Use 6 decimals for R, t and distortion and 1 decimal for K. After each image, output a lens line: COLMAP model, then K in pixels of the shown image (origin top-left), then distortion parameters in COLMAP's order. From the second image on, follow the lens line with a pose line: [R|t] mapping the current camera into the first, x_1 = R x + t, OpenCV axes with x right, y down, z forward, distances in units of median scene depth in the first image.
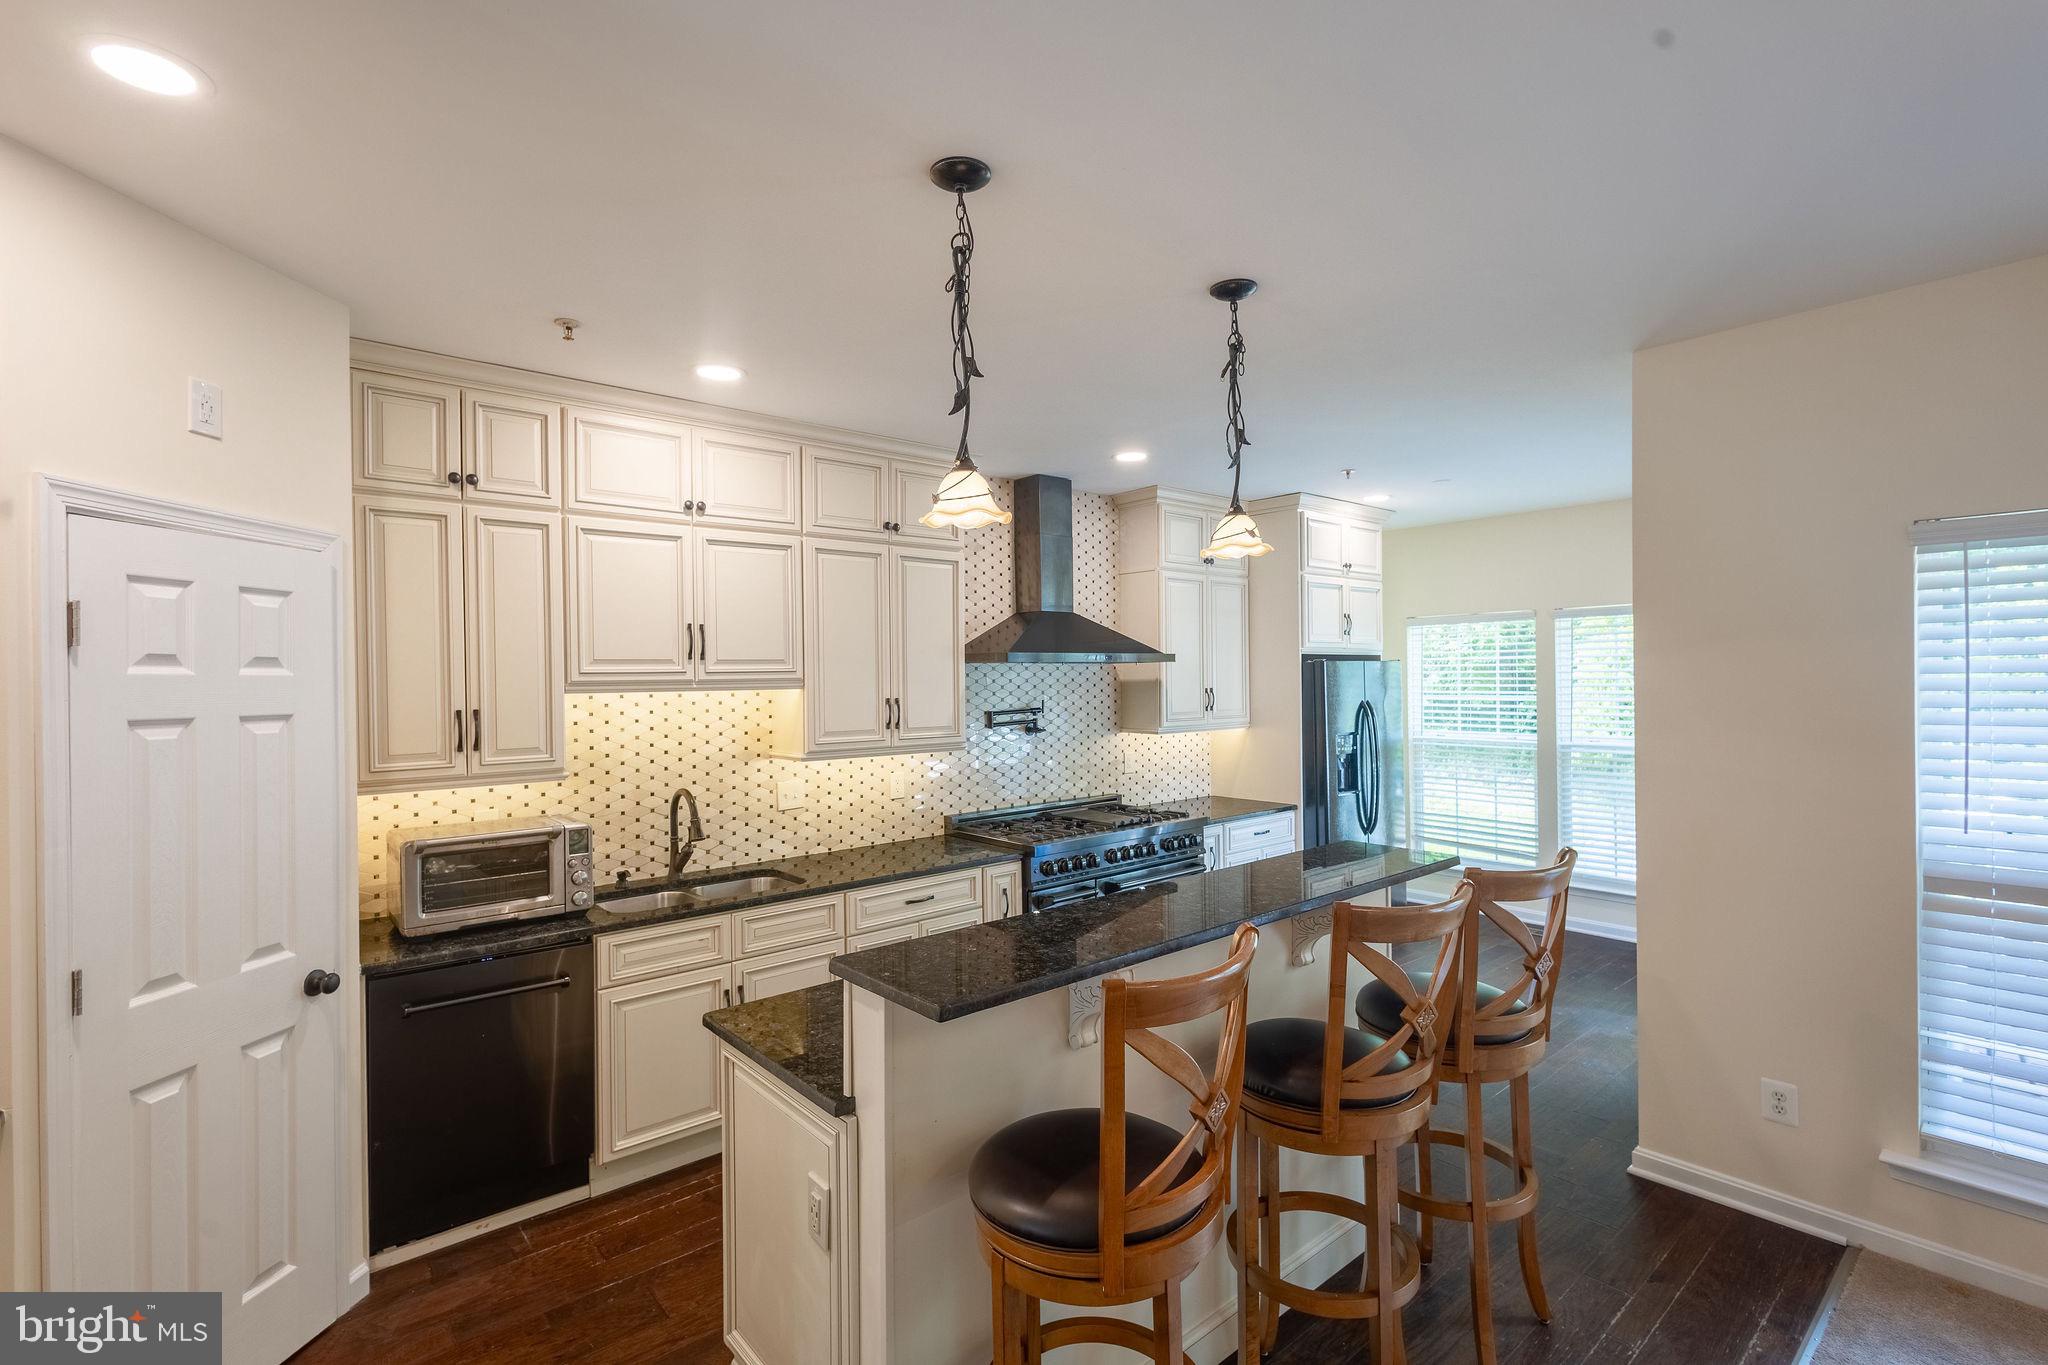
lens RADIAL K [[949.6, 0, 1018.6], [0, 949.6, 678.4], [0, 0, 1]] dist [0.009788, -0.005487]
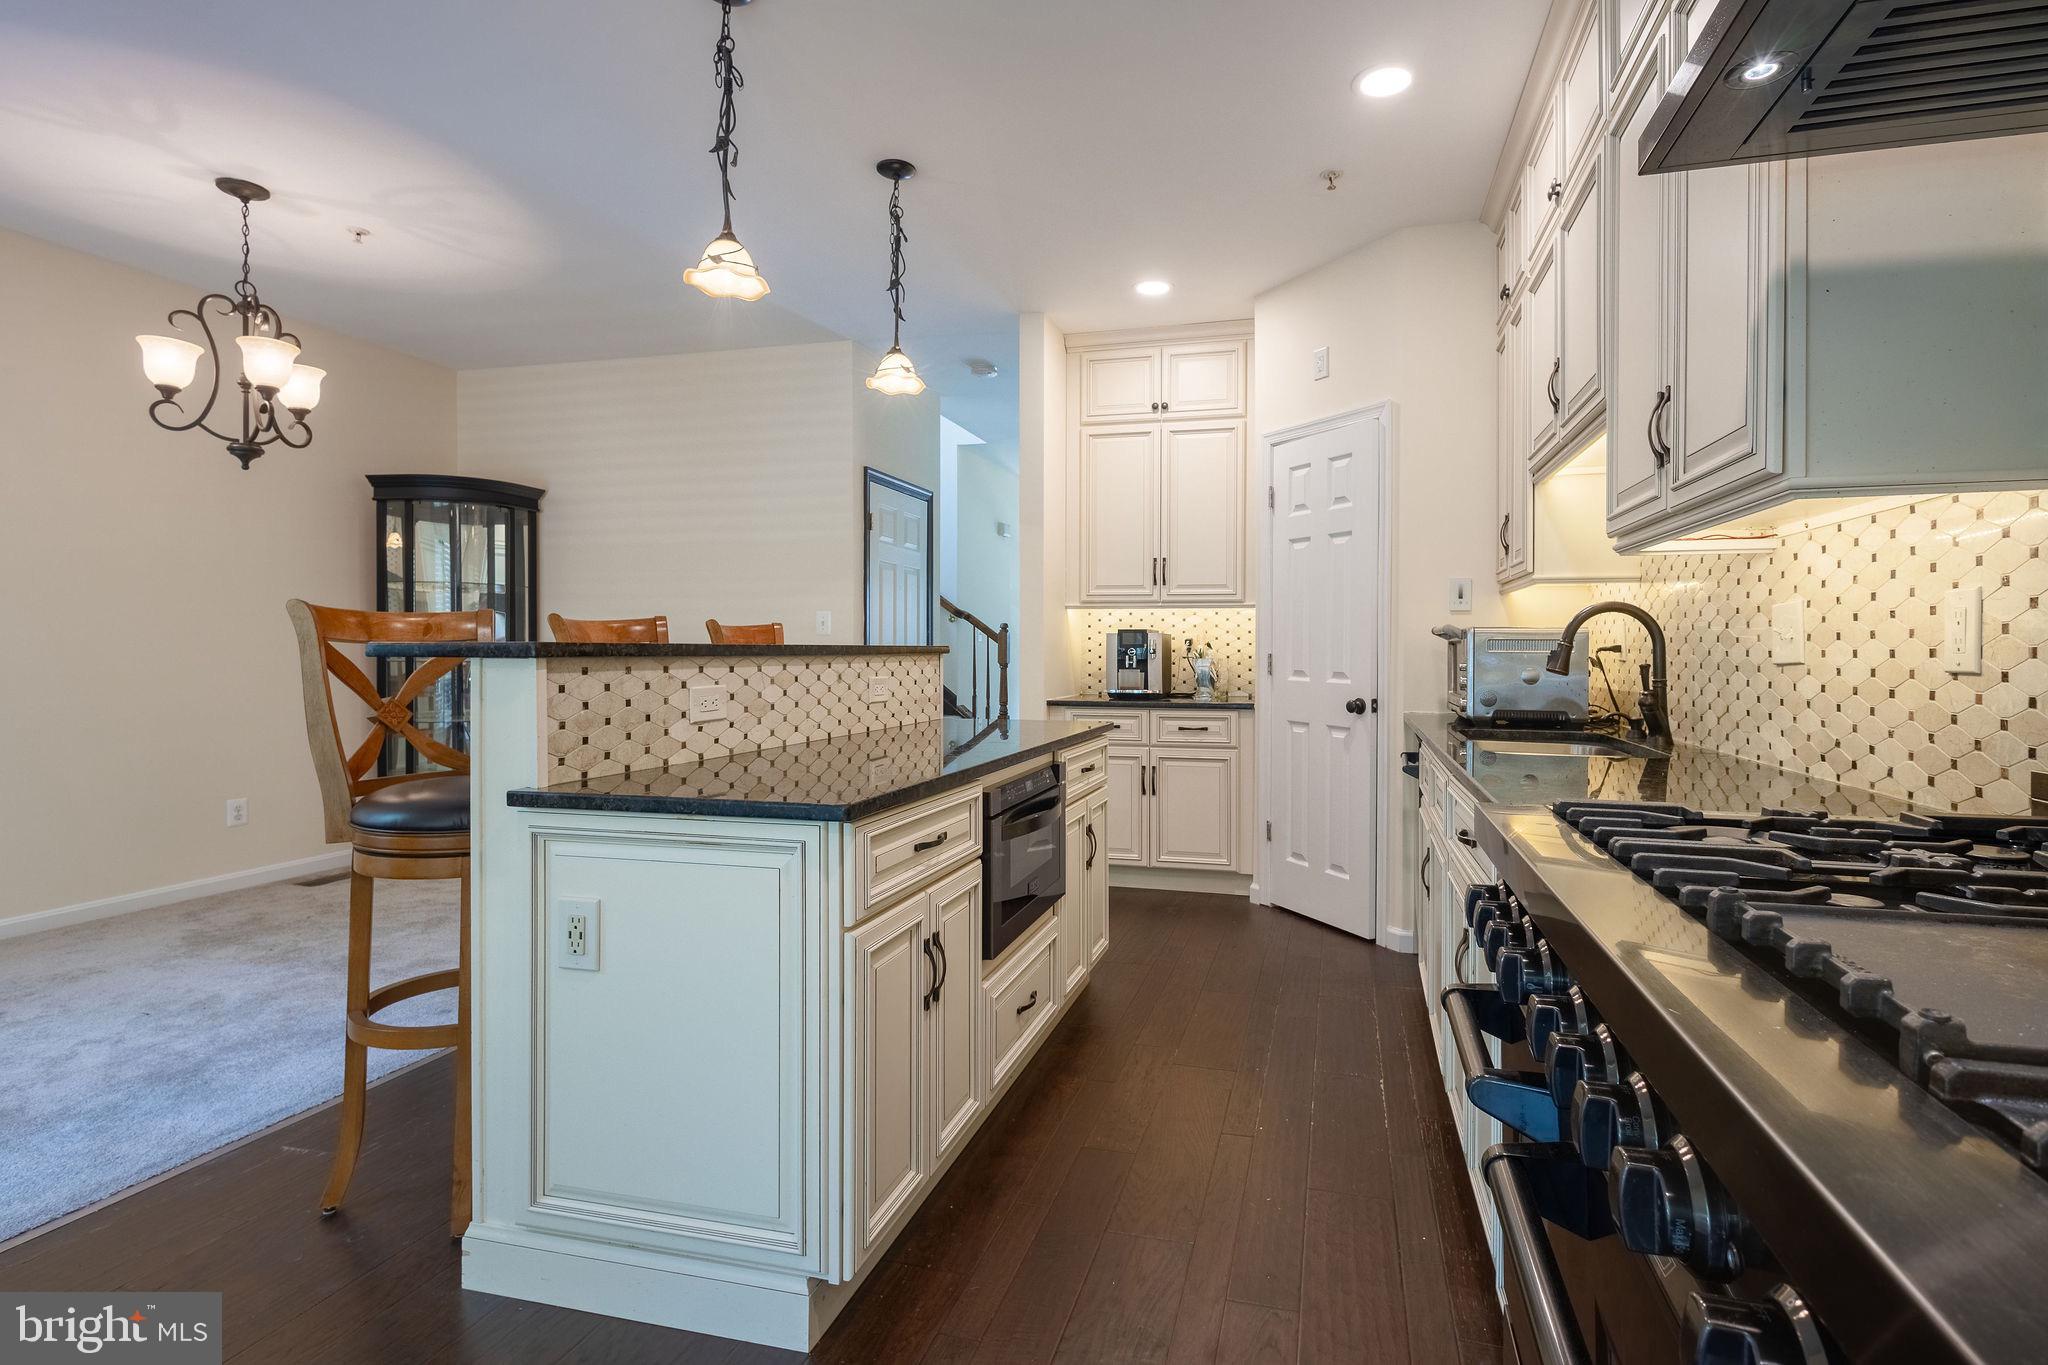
lens RADIAL K [[971.9, 0, 1085.6], [0, 971.9, 655.8], [0, 0, 1]] dist [0.012872, -0.006083]
pose [[-0.817970, 0.016092, -0.575035, 0.317030], [0.007701, 0.999825, 0.017024, 0.129018], [0.575209, 0.009497, -0.817952, 1.248014]]
